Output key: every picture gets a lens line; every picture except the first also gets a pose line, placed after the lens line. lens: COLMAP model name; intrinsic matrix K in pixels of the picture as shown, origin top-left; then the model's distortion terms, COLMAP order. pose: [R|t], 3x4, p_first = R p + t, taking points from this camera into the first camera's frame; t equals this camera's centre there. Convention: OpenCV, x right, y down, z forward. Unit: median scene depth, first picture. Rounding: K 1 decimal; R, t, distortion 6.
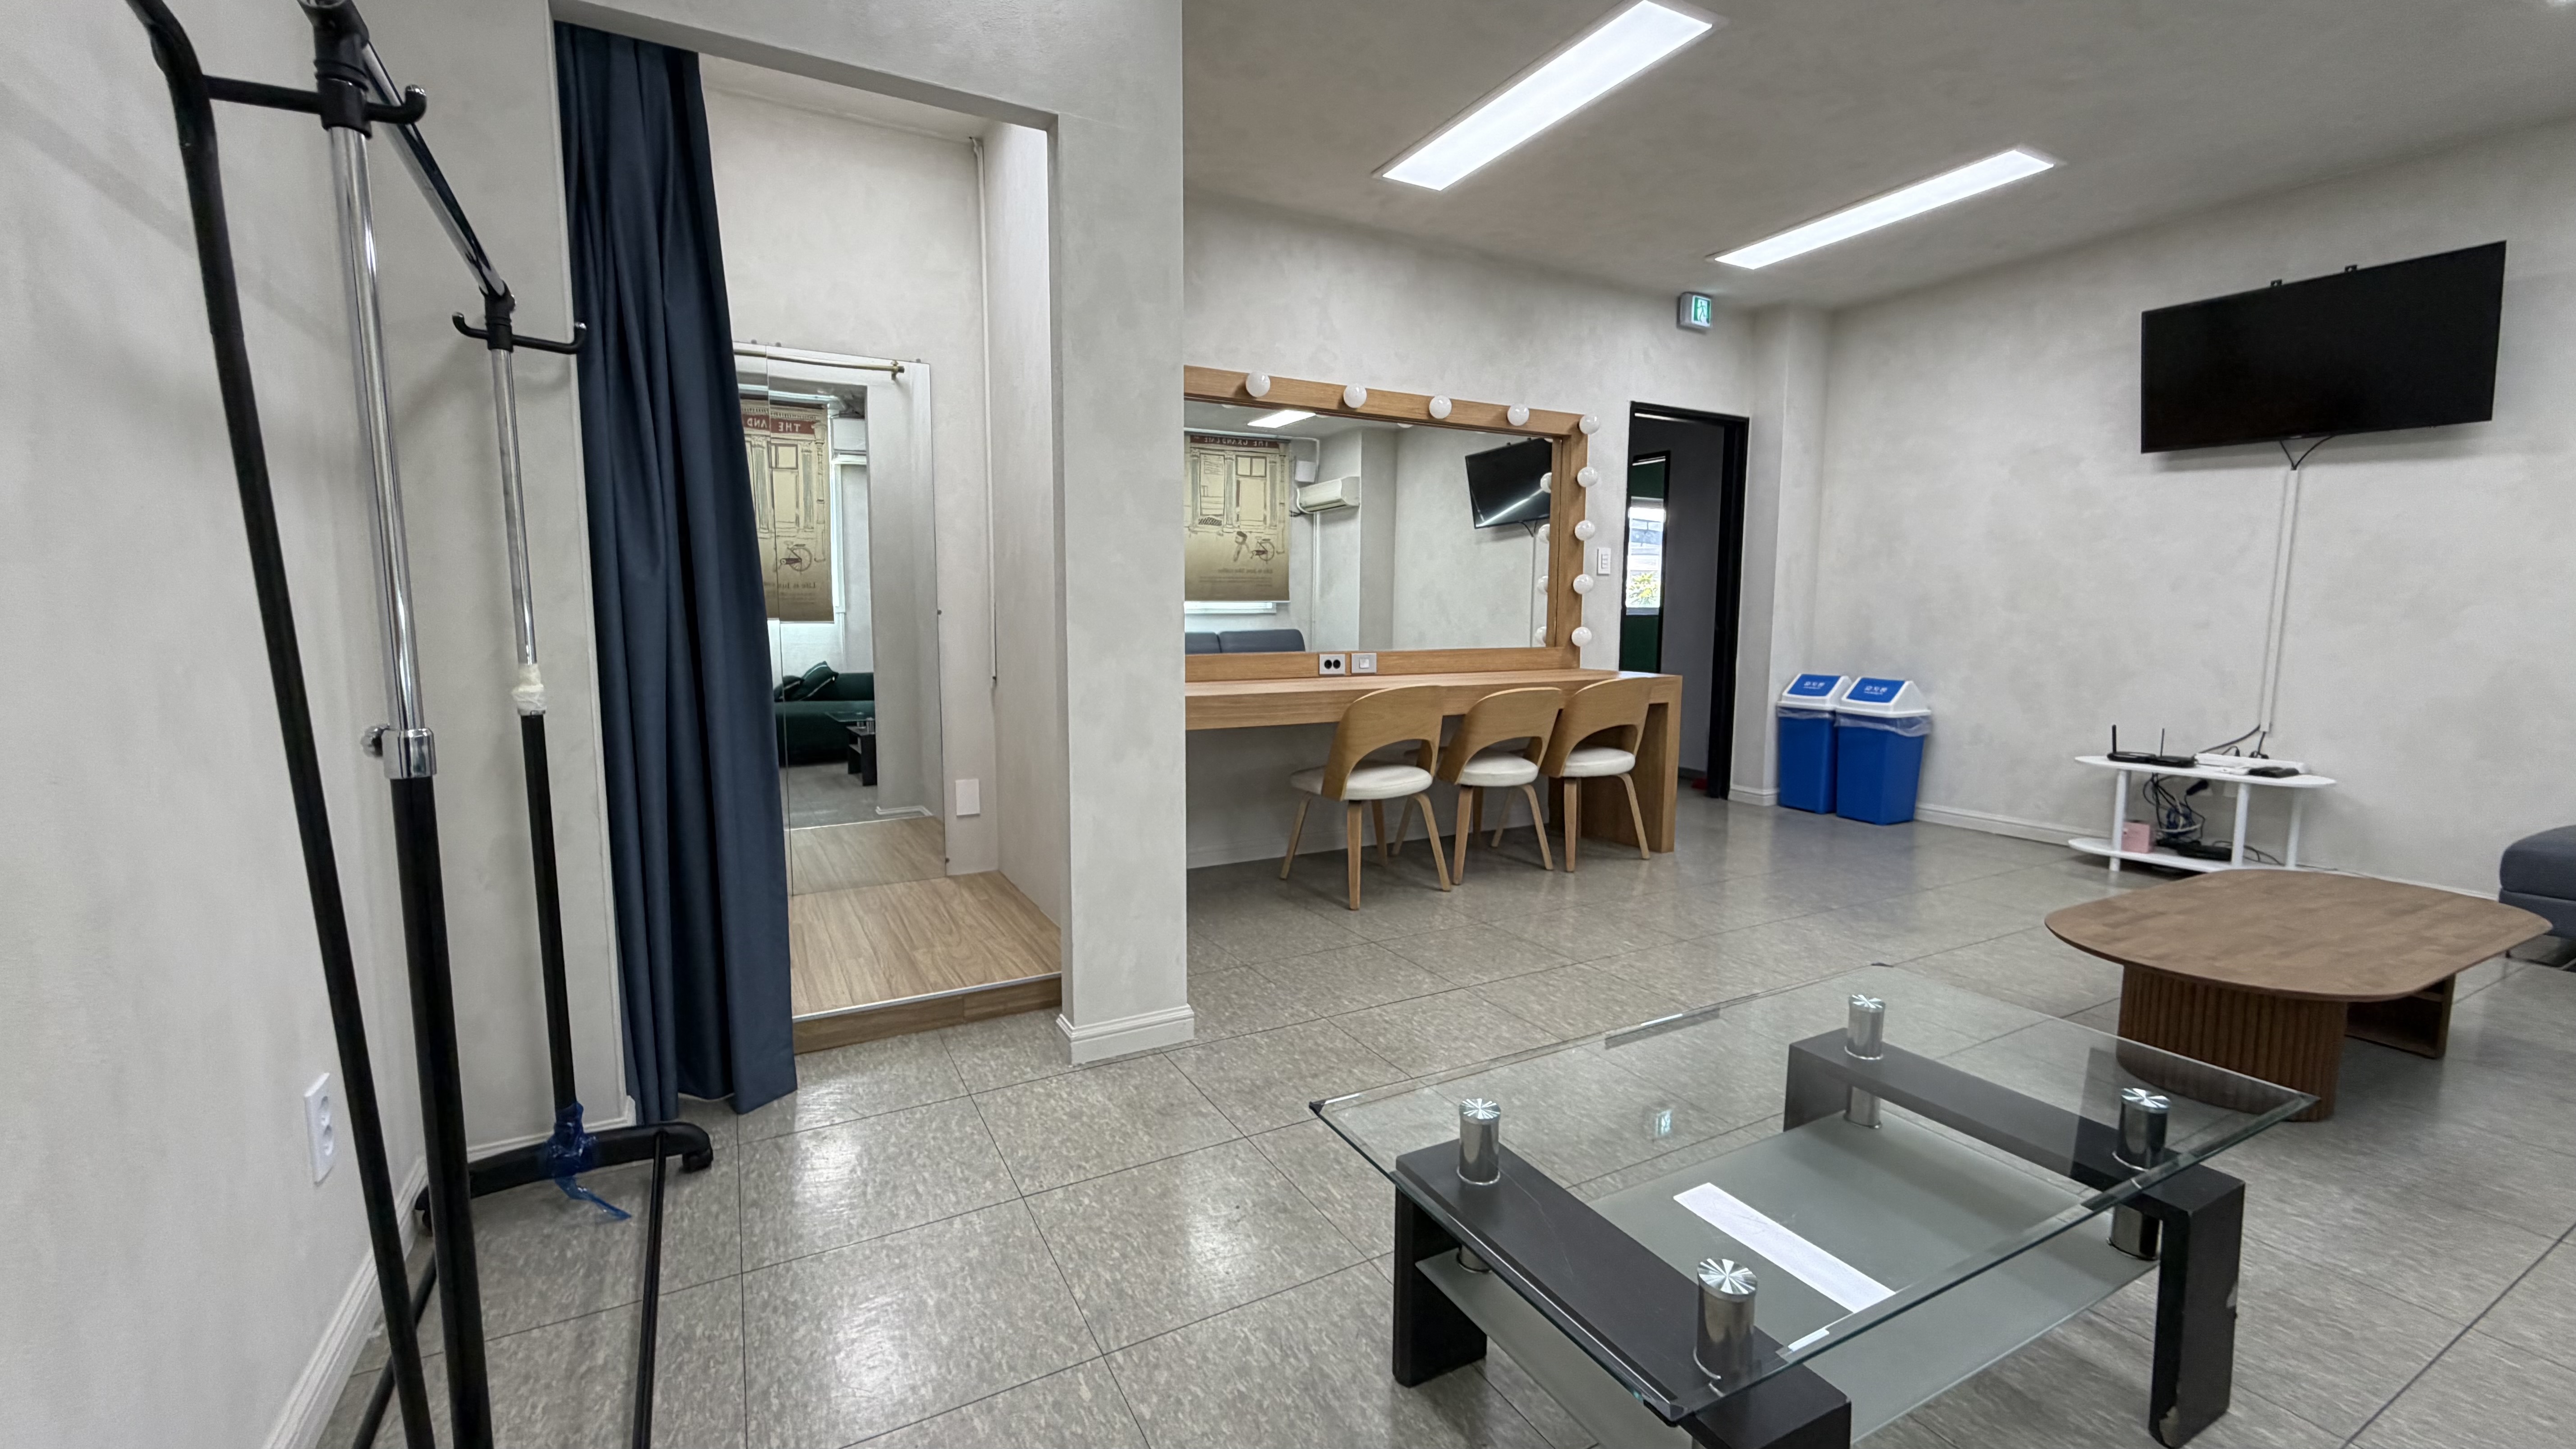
lens RADIAL K [[1013.2, 0, 1274.5], [0, 1013.2, 731.9], [0, 0, 1]] dist [-0.020913, 0.000576]
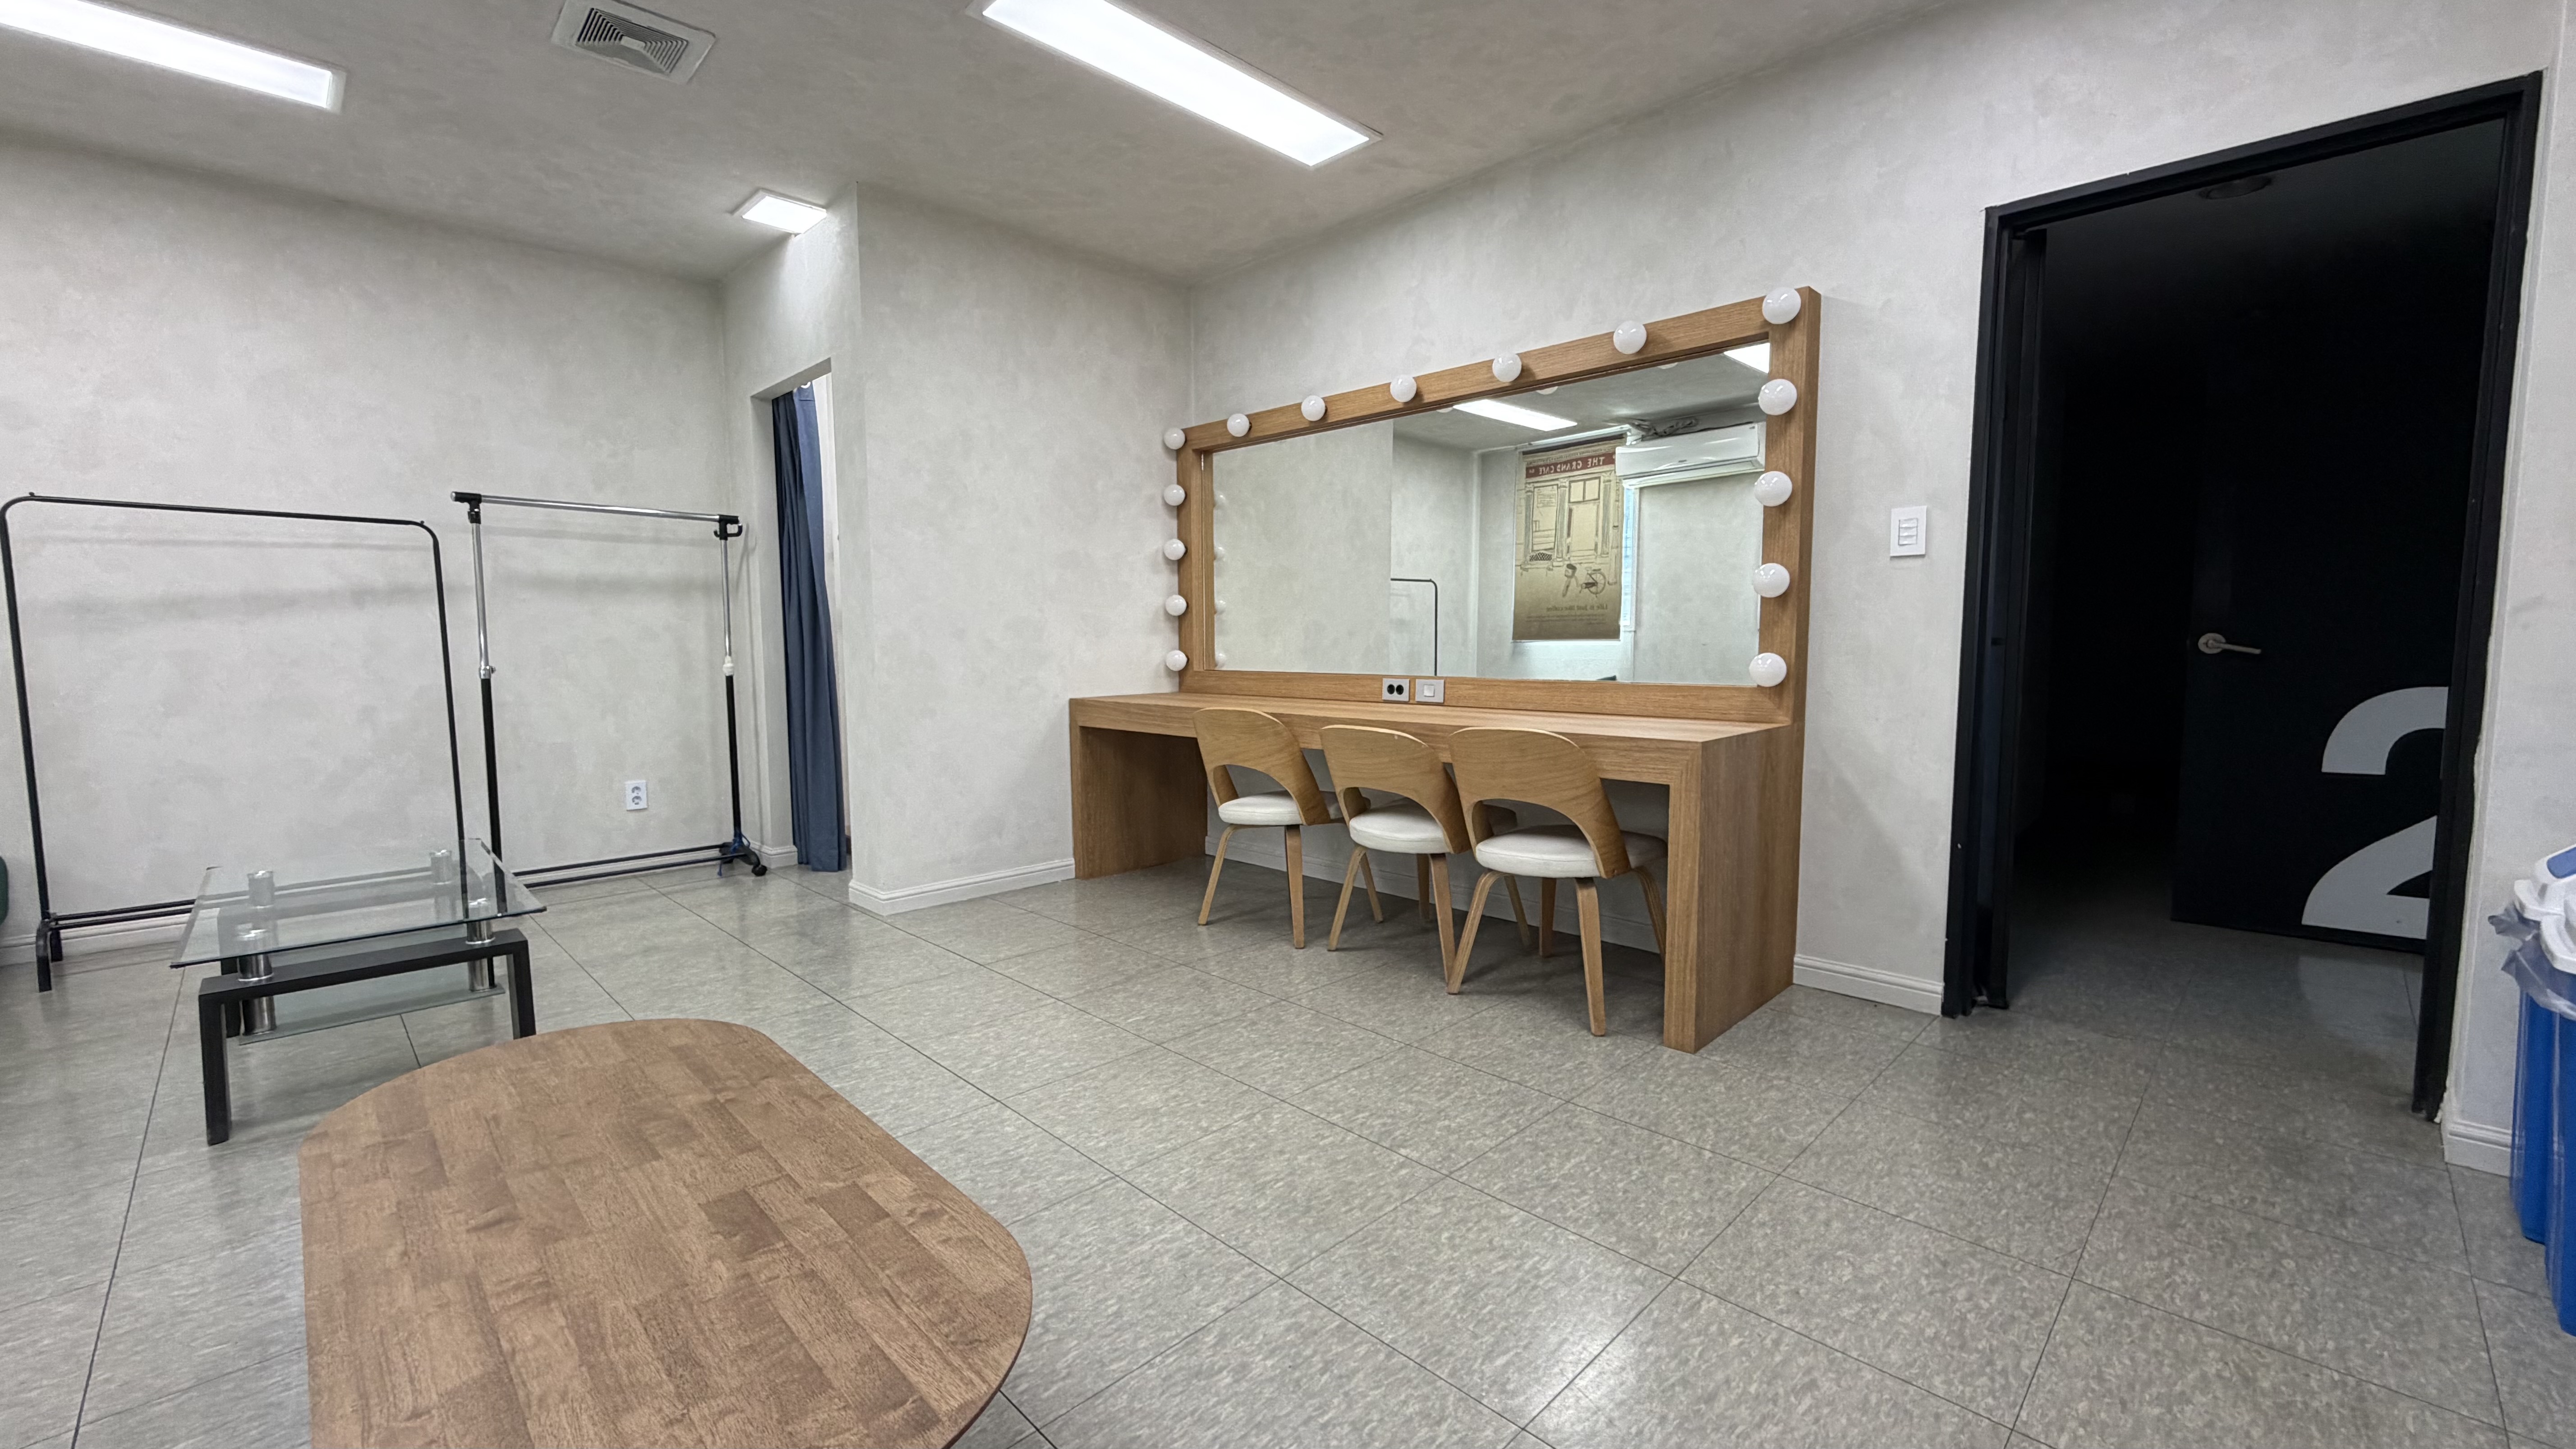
lens RADIAL K [[1030.5, 0, 1276.1], [0, 1030.5, 725.7], [0, 0, 1]] dist [-0.000729, -0.000790]
pose [[0.291666, 0.083010, -0.952912, 0.905798], [-0.103566, 0.993111, 0.054812, -0.074329], [0.950897, 0.082702, 0.298254, 0.629273]]
